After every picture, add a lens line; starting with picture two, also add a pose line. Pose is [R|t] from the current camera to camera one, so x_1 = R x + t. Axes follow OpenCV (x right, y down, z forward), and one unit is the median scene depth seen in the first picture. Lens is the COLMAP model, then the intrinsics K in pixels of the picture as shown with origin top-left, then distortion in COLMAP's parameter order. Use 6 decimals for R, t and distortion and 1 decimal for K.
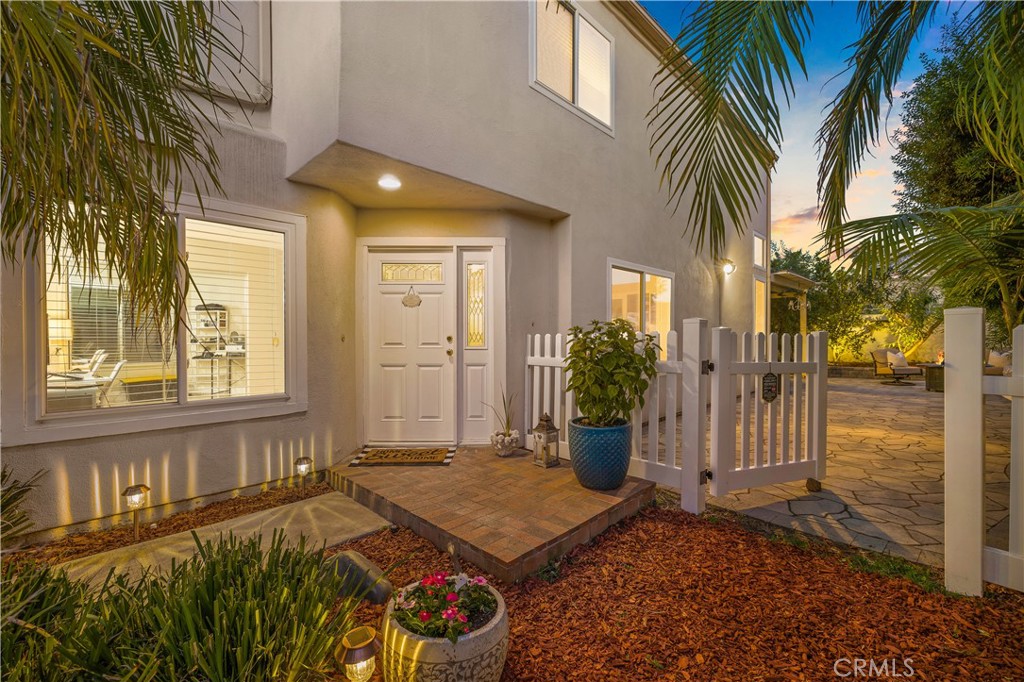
lens RADIAL K [[428.4, 0, 516.0], [0, 428.4, 344.6], [0, 0, 1]] dist [-0.001459, -0.000021]
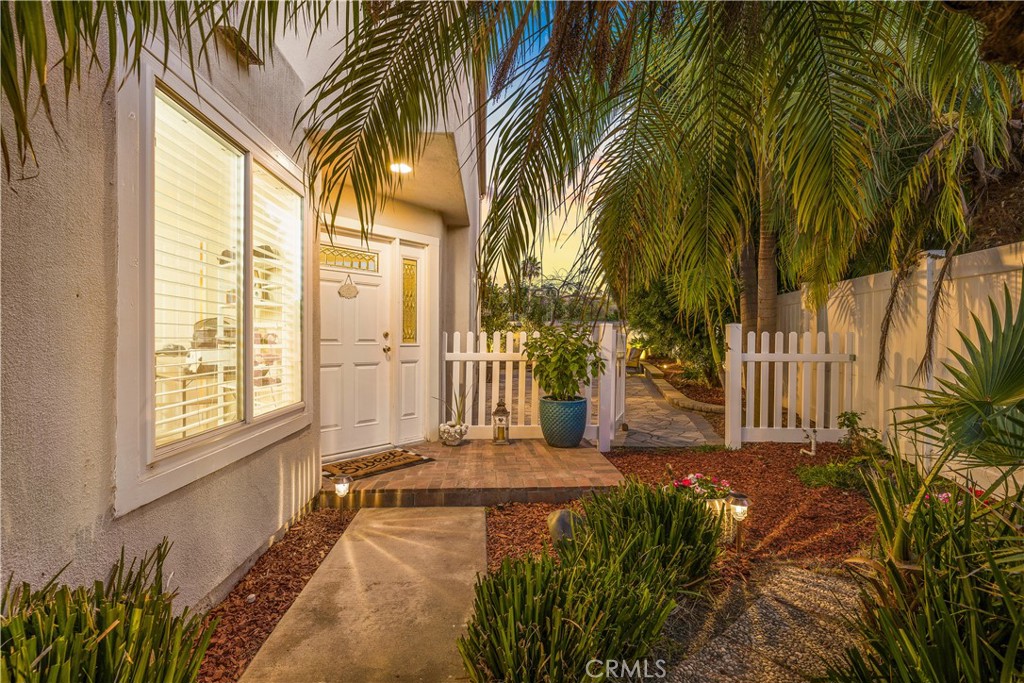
lens RADIAL K [[464.6, 0, 512.0], [0, 464.6, 341.5], [0, 0, 1]] dist [-0.001147, -0.000030]
pose [[0.663107, 0.002613, 0.748520, -0.833085], [0.002647, 0.999979, -0.005836, 0.008069], [-0.748520, 0.005851, 0.663086, 0.129783]]
